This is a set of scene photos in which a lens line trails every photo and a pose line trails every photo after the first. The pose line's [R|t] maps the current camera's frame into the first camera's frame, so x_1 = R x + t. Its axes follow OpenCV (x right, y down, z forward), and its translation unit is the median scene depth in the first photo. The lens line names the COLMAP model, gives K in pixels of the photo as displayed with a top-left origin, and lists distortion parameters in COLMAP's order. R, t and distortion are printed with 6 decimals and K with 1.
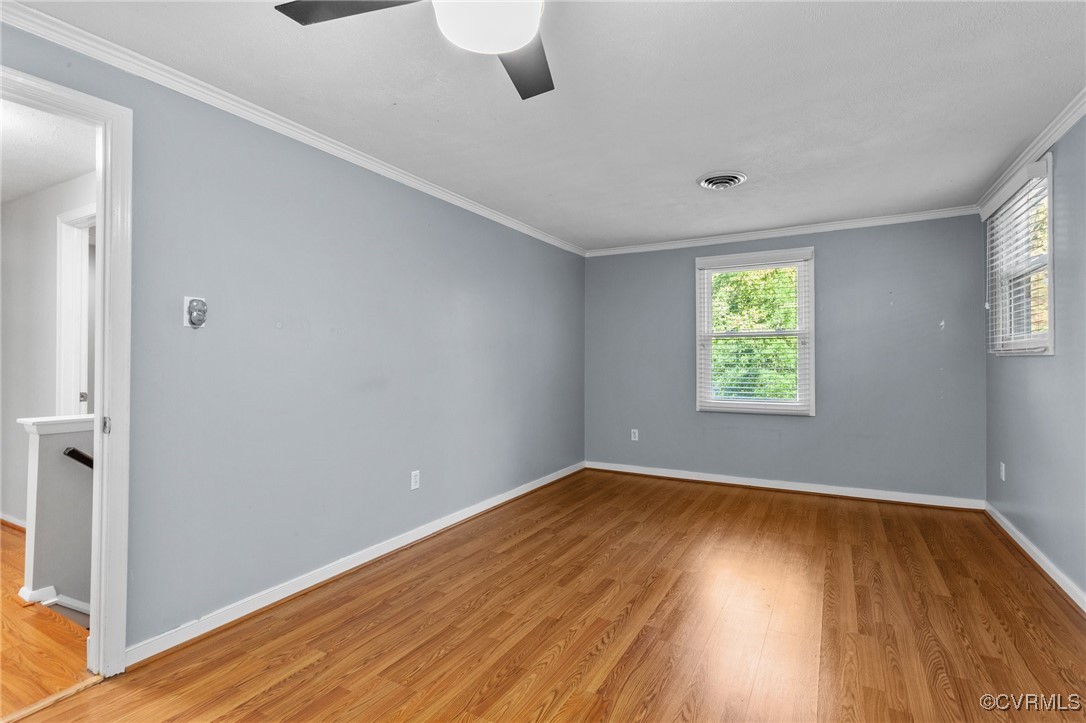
lens RADIAL K [[517.5, 0, 538.0], [0, 517.5, 357.2], [0, 0, 1]] dist [0.002114, 0.001886]
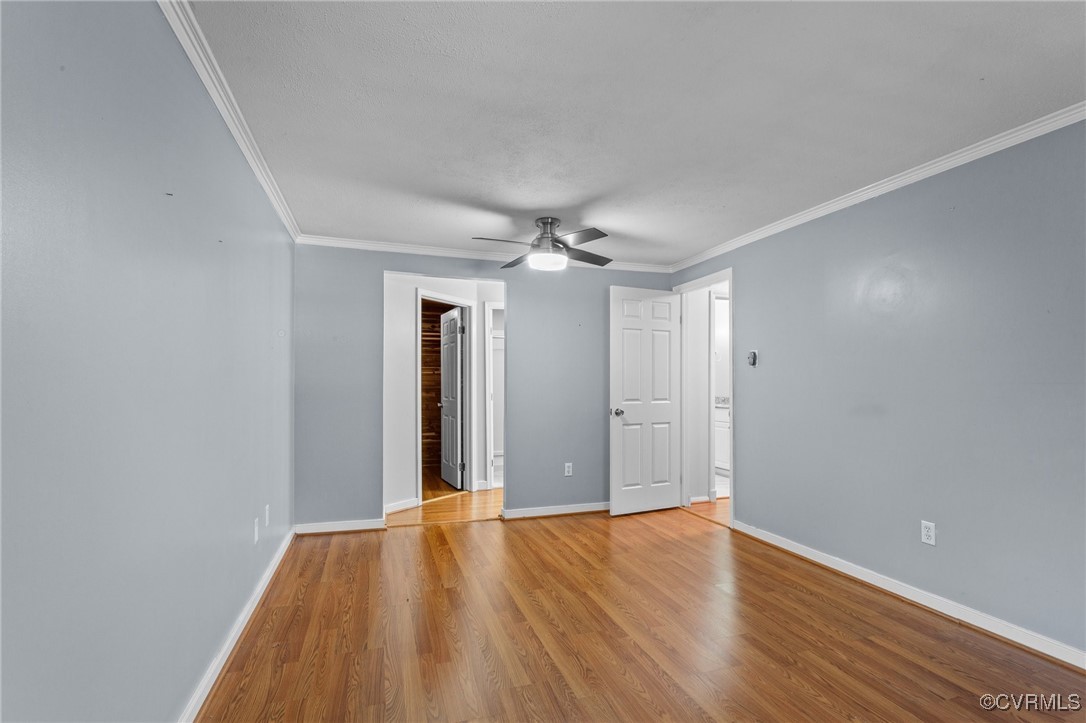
lens RADIAL K [[517.5, 0, 573.8], [0, 517.5, 384.2], [0, 0, 1]] dist [0.002114, 0.001886]
pose [[-0.627097, 0.004172, -0.778930, 0.781328], [0.001518, 0.999990, 0.004135, -0.002531], [0.778940, 0.001411, -0.627097, 1.117107]]
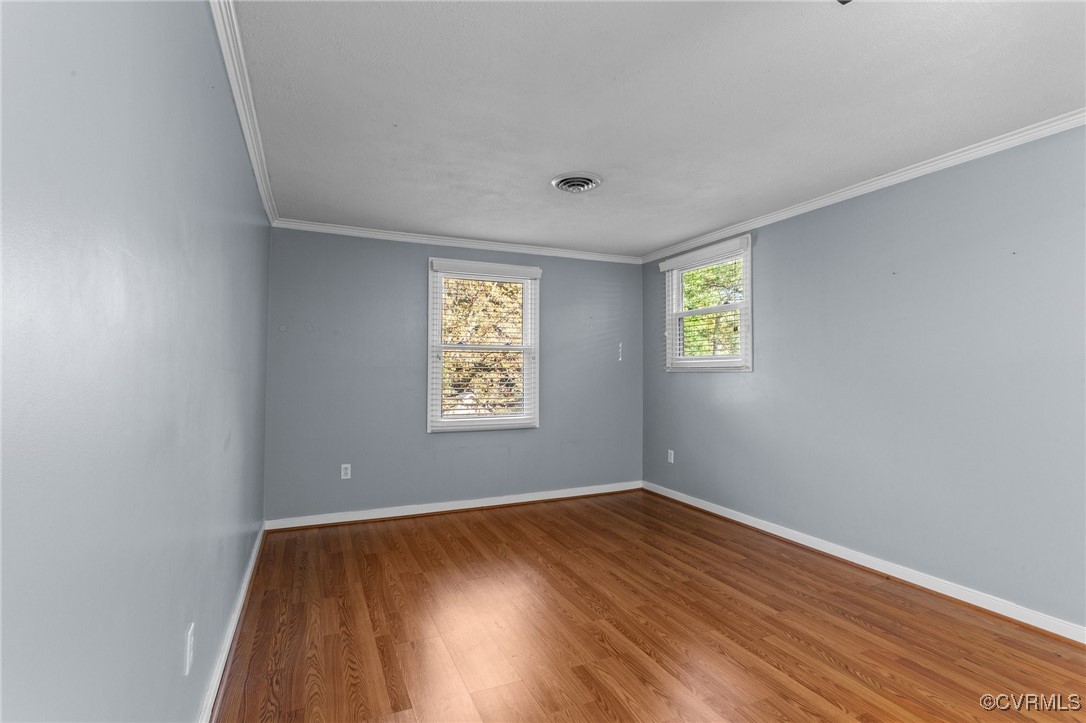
lens RADIAL K [[517.5, 0, 541.8], [0, 517.5, 355.6], [0, 0, 1]] dist [0.002114, 0.001886]
pose [[0.584678, 0.030924, 0.810676, -0.436720], [-0.007005, 0.999428, -0.033072, 0.003154], [-0.811235, 0.013658, 0.584561, 0.507322]]
